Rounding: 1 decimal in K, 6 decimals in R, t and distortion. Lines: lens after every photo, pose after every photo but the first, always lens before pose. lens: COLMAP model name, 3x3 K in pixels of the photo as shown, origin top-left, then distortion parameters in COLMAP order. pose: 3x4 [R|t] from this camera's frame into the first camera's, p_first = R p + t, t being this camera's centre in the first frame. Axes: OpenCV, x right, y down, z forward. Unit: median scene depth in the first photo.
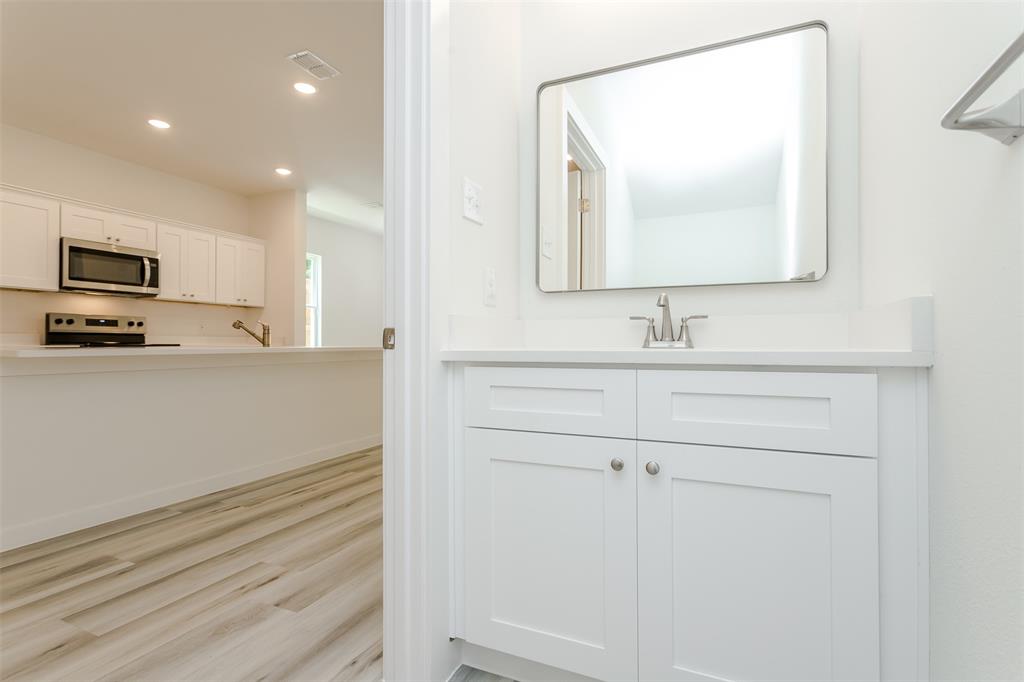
lens RADIAL K [[489.9, 0, 512.6], [0, 489.9, 339.2], [0, 0, 1]] dist [-0.001237, 0.002523]
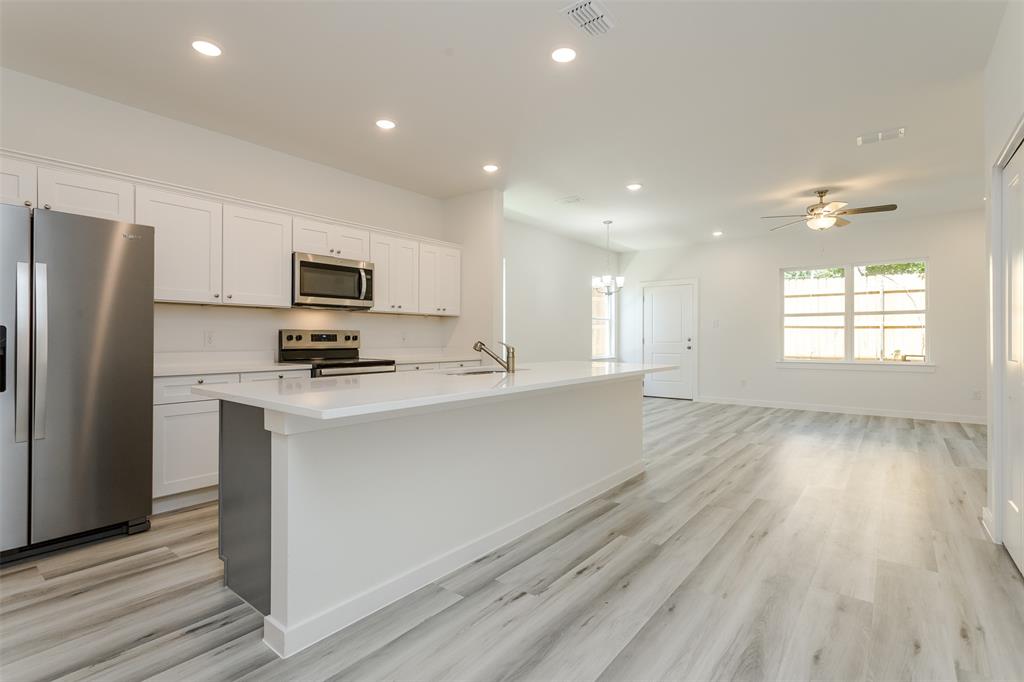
lens RADIAL K [[489.9, 0, 507.4], [0, 489.9, 336.1], [0, 0, 1]] dist [-0.001237, 0.002523]
pose [[0.967319, 0.000958, -0.253562, -0.235681], [0.000266, 0.999988, 0.004793, -0.041214], [0.253564, -0.004704, 0.967307, 0.149082]]
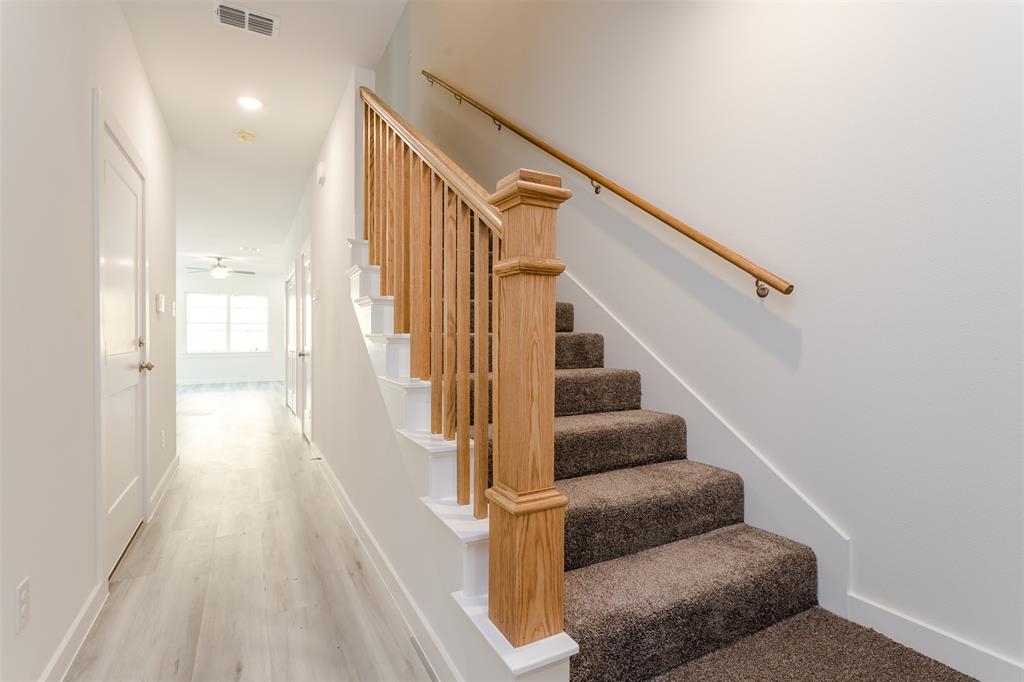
lens RADIAL K [[489.9, 0, 509.2], [0, 489.9, 340.4], [0, 0, 1]] dist [-0.001237, 0.002523]
pose [[0.615835, 0.002646, 0.787871, -0.724312], [-0.010211, 0.999937, 0.004623, -0.042509], [-0.787809, -0.010892, 0.615823, -0.877584]]
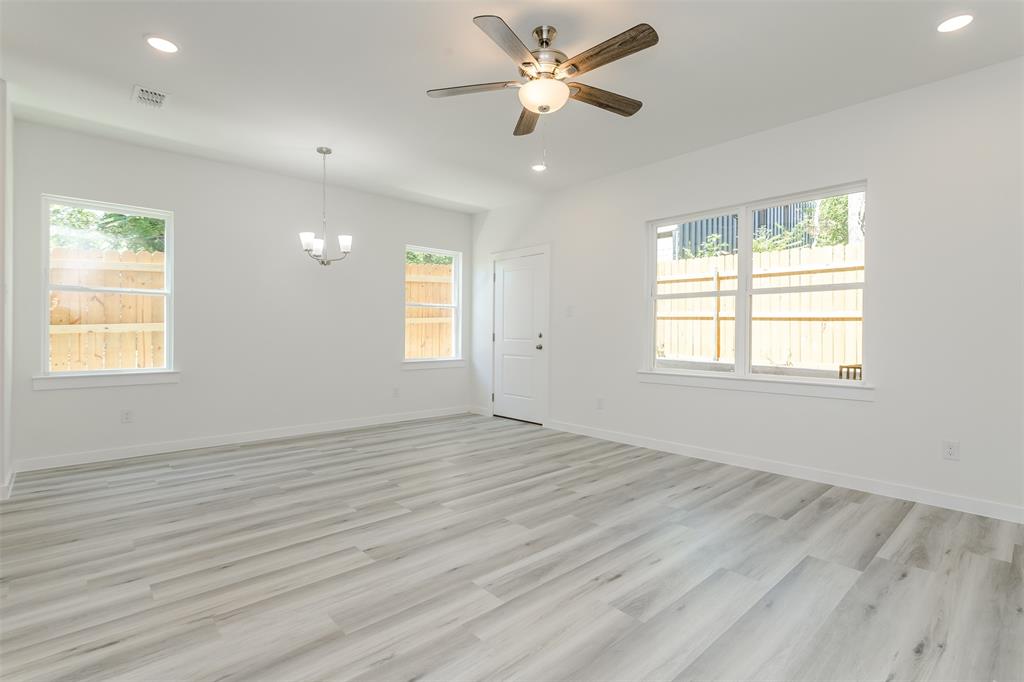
lens RADIAL K [[489.9, 0, 508.9], [0, 489.9, 338.5], [0, 0, 1]] dist [-0.001237, 0.002523]
pose [[0.914421, 0.013898, -0.404525, 0.397248], [-0.005759, 0.999756, 0.021330, -0.037987], [0.404723, -0.017175, 0.914278, 0.937661]]
